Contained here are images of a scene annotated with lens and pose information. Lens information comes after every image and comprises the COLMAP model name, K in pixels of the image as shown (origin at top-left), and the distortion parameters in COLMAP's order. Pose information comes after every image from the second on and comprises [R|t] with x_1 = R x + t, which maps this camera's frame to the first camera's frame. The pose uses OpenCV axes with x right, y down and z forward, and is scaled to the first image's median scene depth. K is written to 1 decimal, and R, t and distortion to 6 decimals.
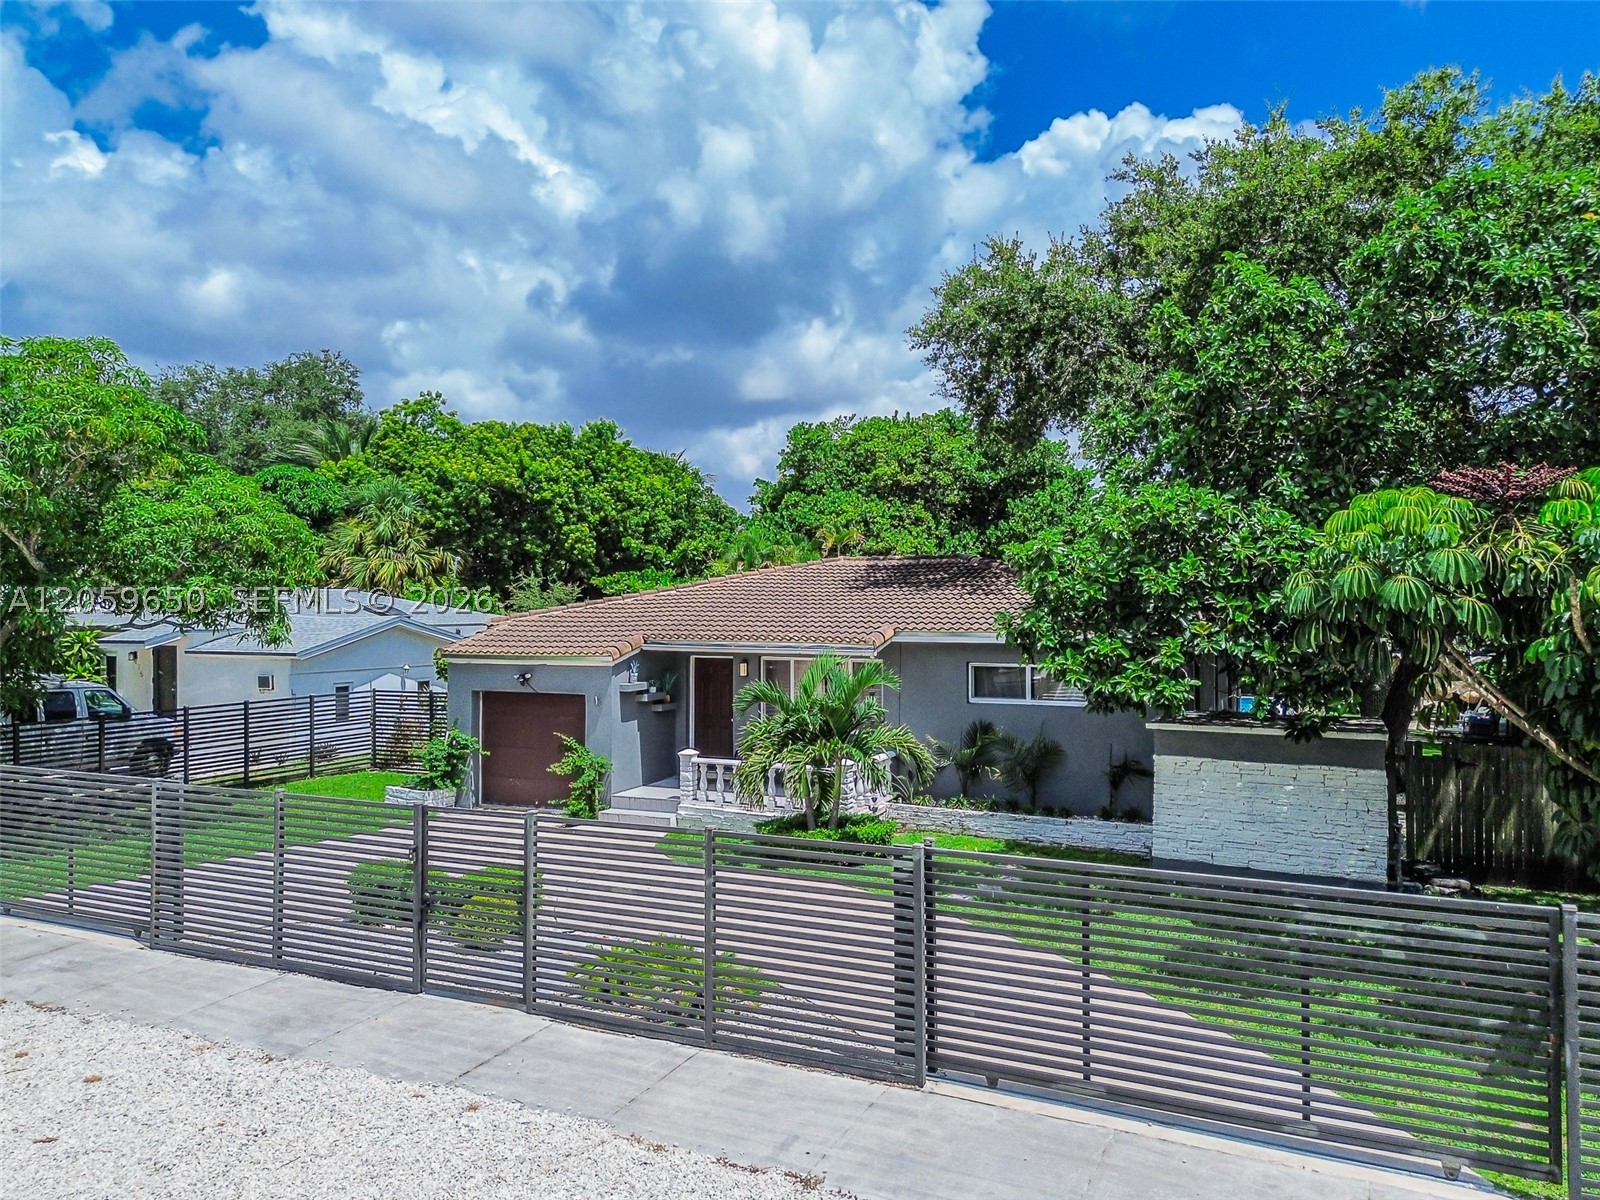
lens RADIAL K [[1139.6, 0, 802.9], [0, 1139.6, 599.5], [0, 0, 1]] dist [0.054739, -0.038969]
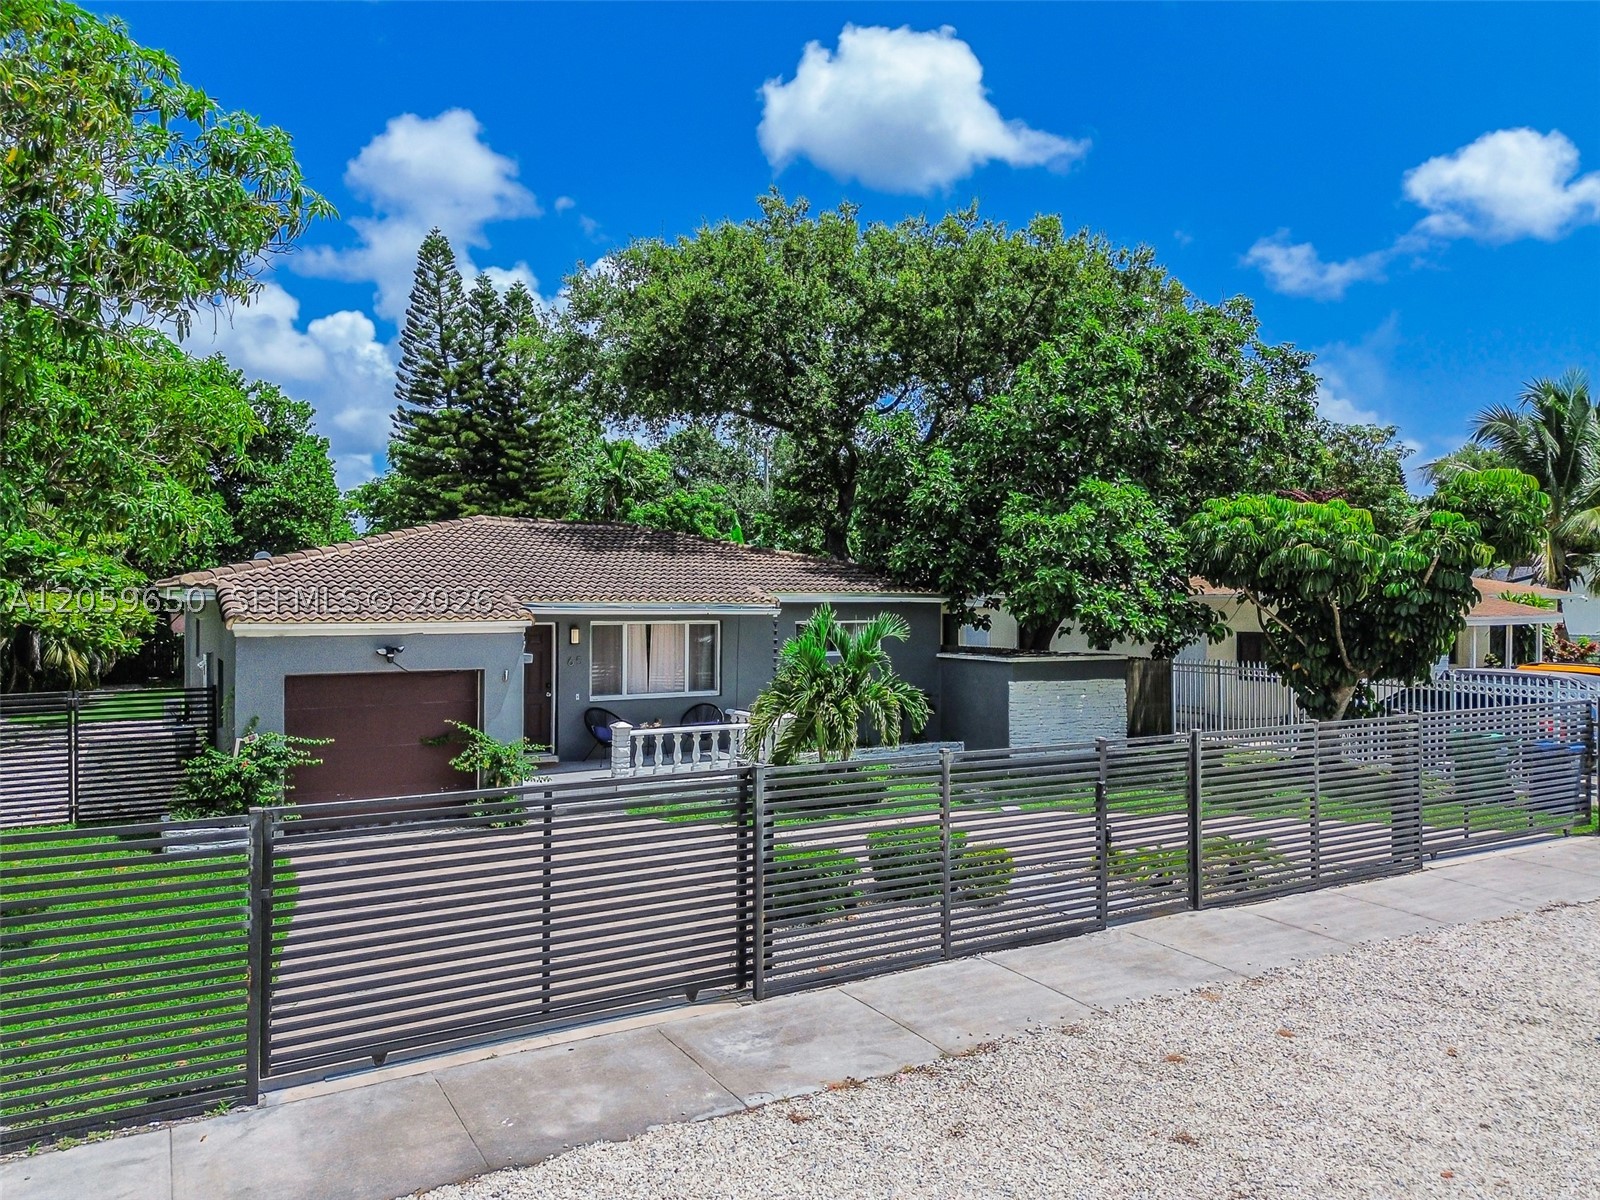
lens RADIAL K [[1139.6, 0, 801.9], [0, 1139.6, 604.1], [0, 0, 1]] dist [0.054739, -0.038969]
pose [[0.558384, 0.000845, 0.829582, -0.332124], [-0.008382, 0.999954, 0.004624, 0.014950], [-0.829541, -0.009535, 0.558365, 0.169267]]
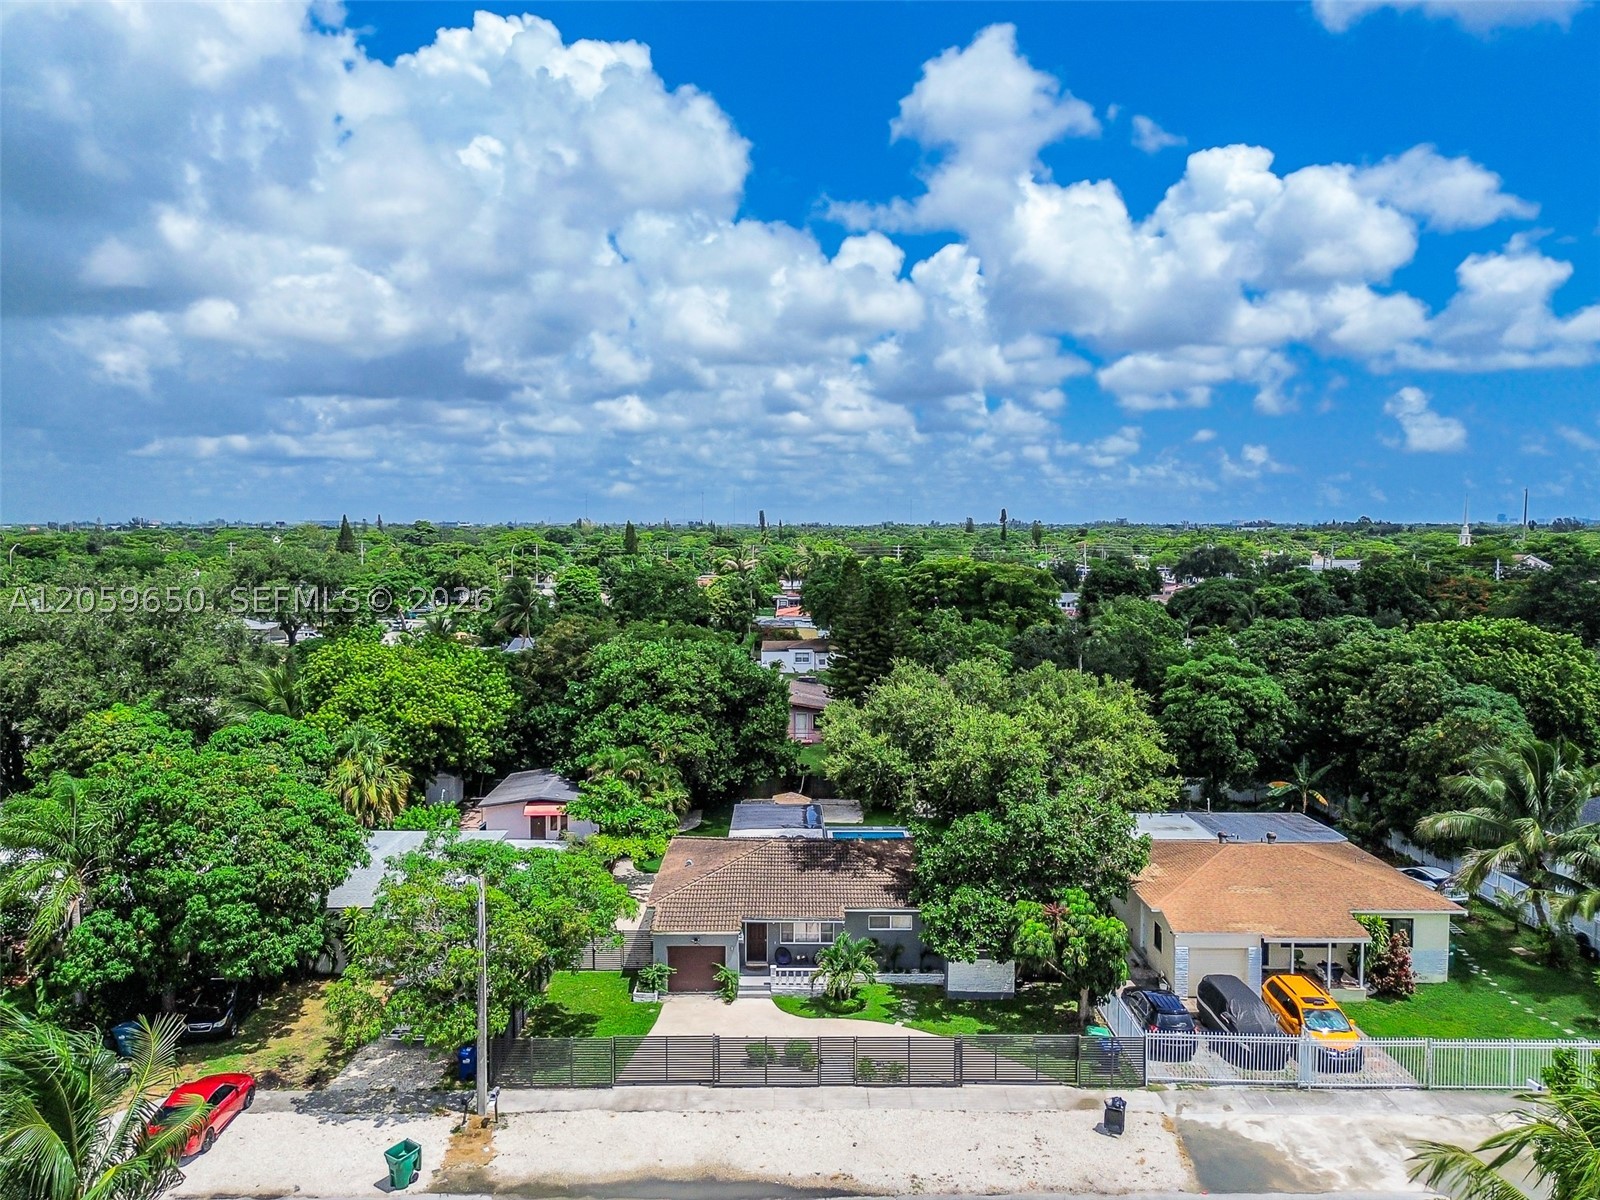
lens RADIAL K [[1139.6, 0, 810.6], [0, 1139.6, 594.8], [0, 0, 1]] dist [0.054739, -0.038969]
pose [[0.897160, -0.018023, 0.441337, -0.502174], [-0.009404, 0.998161, 0.059879, -0.374194], [-0.441605, -0.057871, 0.895341, -0.567373]]
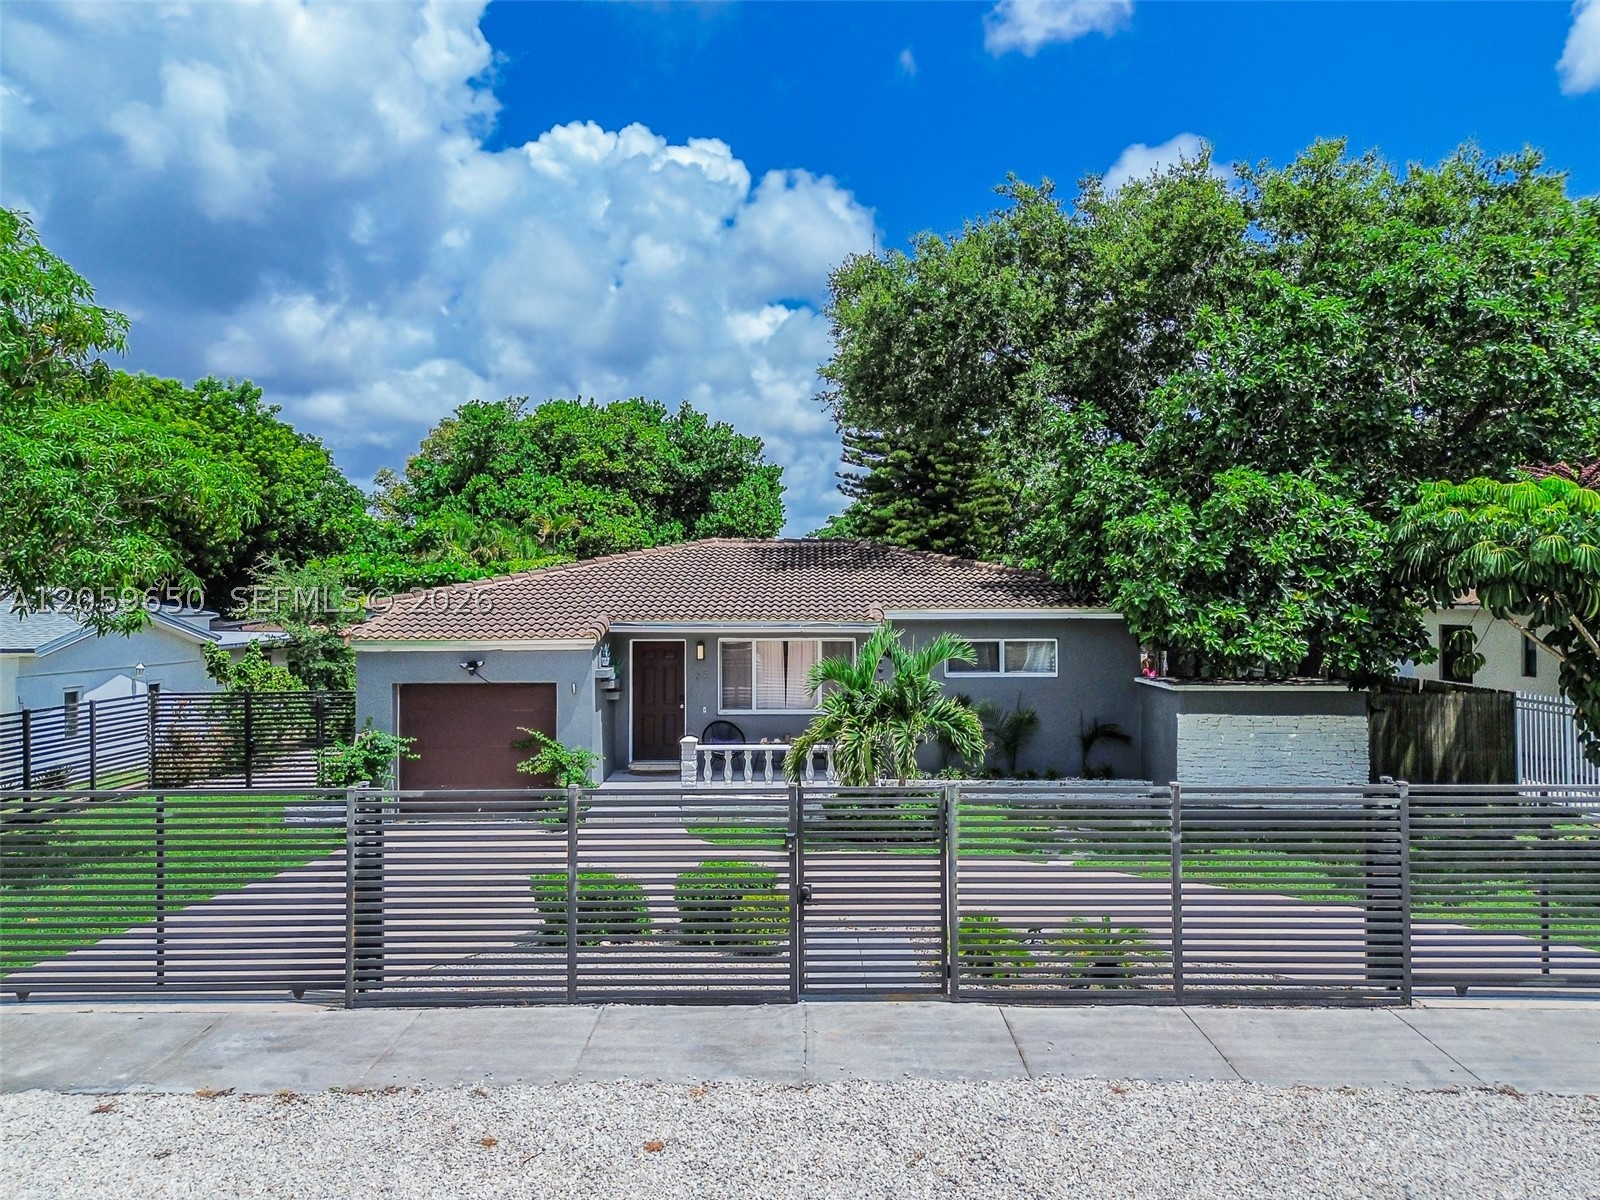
lens RADIAL K [[1139.6, 0, 800.9], [0, 1139.6, 594.0], [0, 0, 1]] dist [0.054739, -0.038969]
pose [[0.908248, 0.001767, 0.418428, -0.177630], [0.000843, 0.999981, -0.006052, 0.009251], [-0.418431, 0.005849, 0.908230, 0.051747]]
